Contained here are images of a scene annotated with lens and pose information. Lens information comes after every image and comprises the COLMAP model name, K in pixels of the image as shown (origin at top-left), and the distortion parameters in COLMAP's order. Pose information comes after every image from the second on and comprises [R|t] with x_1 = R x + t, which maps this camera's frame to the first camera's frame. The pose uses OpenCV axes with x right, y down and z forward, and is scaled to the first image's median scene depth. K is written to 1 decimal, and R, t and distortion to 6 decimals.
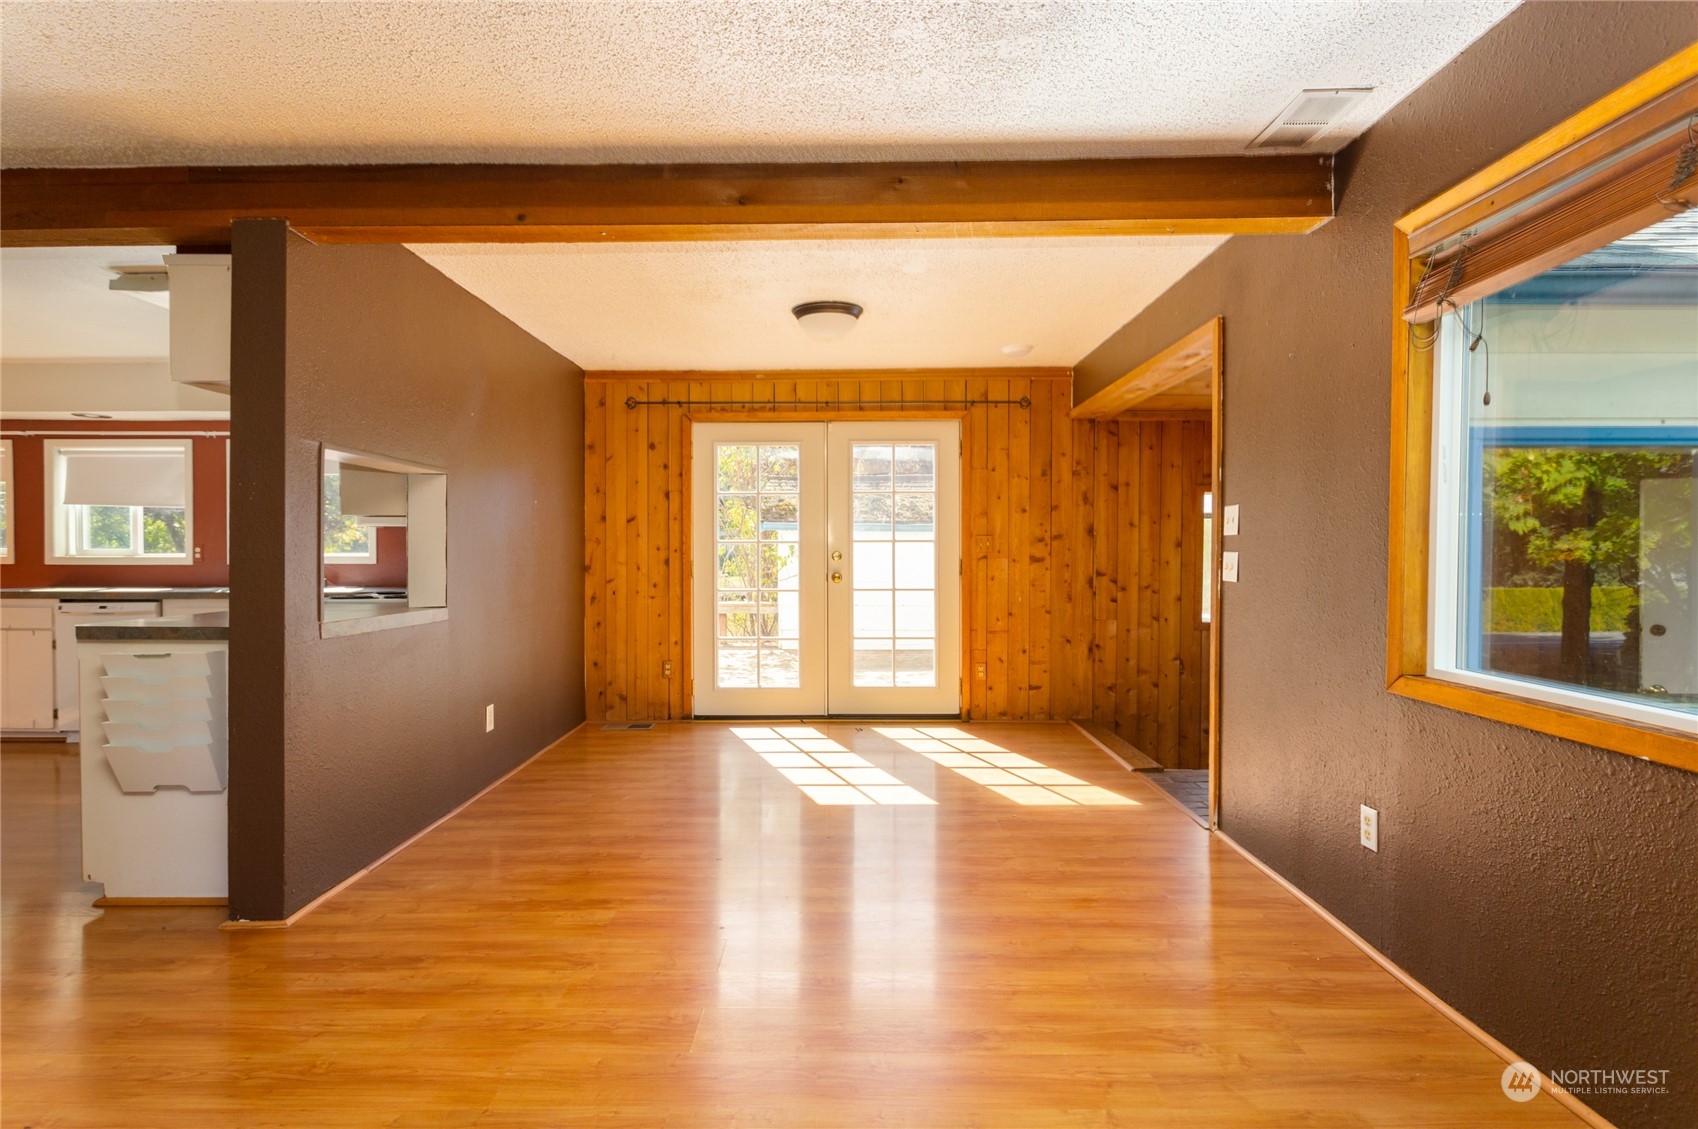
lens RADIAL K [[842.3, 0, 853.8], [0, 842.3, 562.4], [0, 0, 1]] dist [-0.012641, 0.002435]
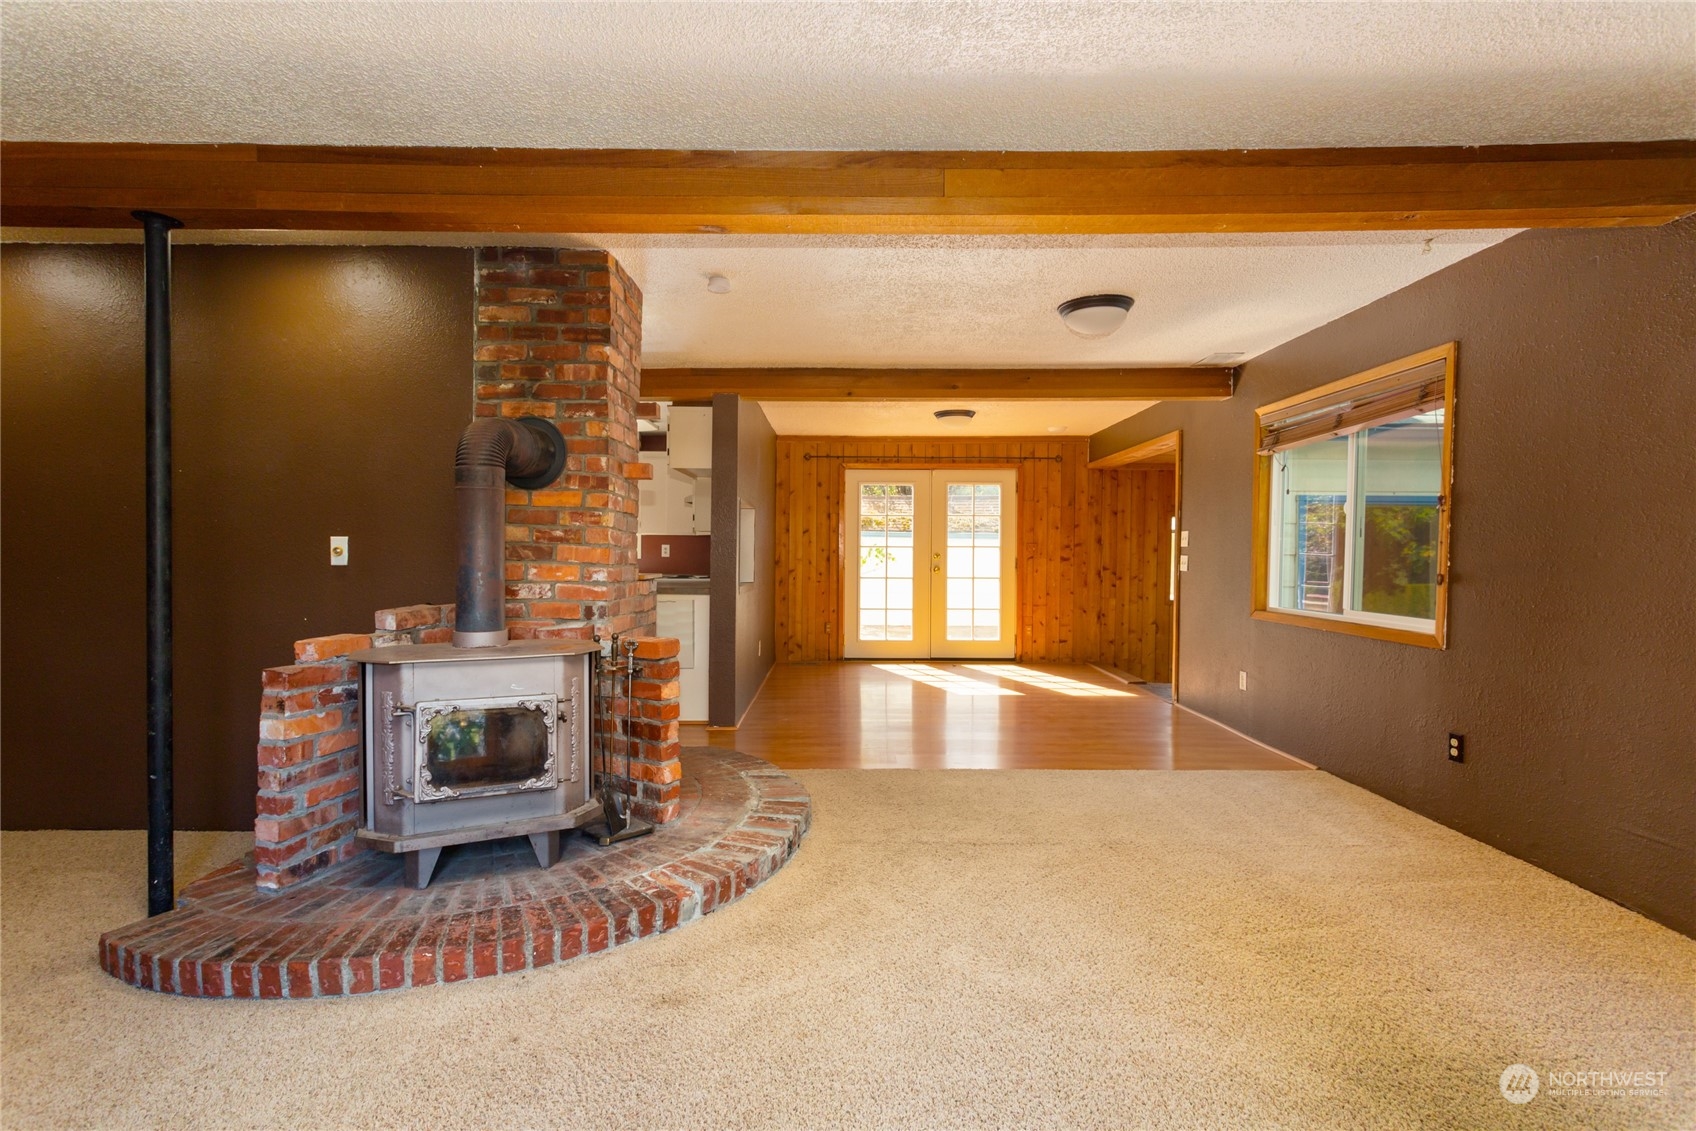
lens RADIAL K [[811.0, 0, 856.8], [0, 811.0, 563.1], [0, 0, 1]] dist [-0.001785, 0.001798]
pose [[0.999768, 0.007478, 0.020206, -0.199591], [-0.007487, 0.999972, 0.000377, 0.006145], [-0.020203, -0.000528, 0.999796, -0.496803]]
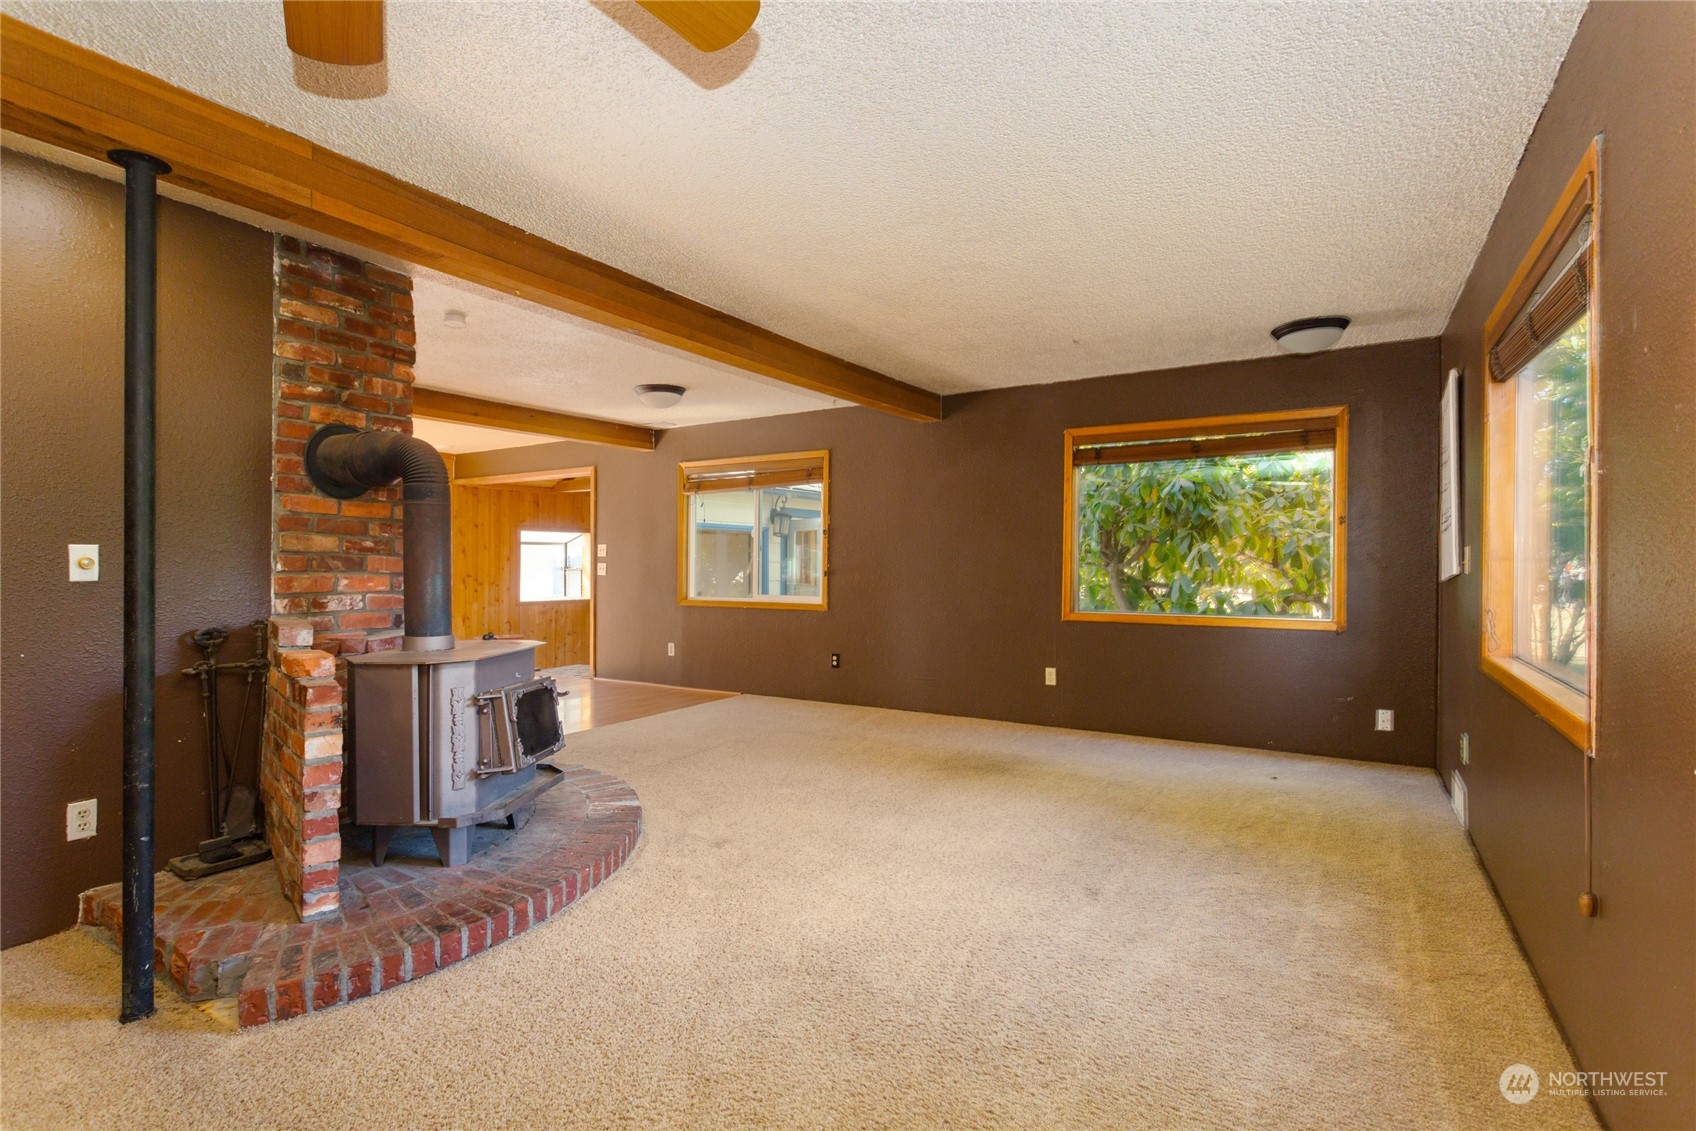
lens RADIAL K [[811.0, 0, 850.7], [0, 811.0, 561.0], [0, 0, 1]] dist [-0.001785, 0.001798]
pose [[0.496760, 0.003154, 0.867882, -0.766856], [0.011352, 0.999884, -0.010132, 0.008938], [-0.867814, 0.014885, 0.496667, -0.503704]]
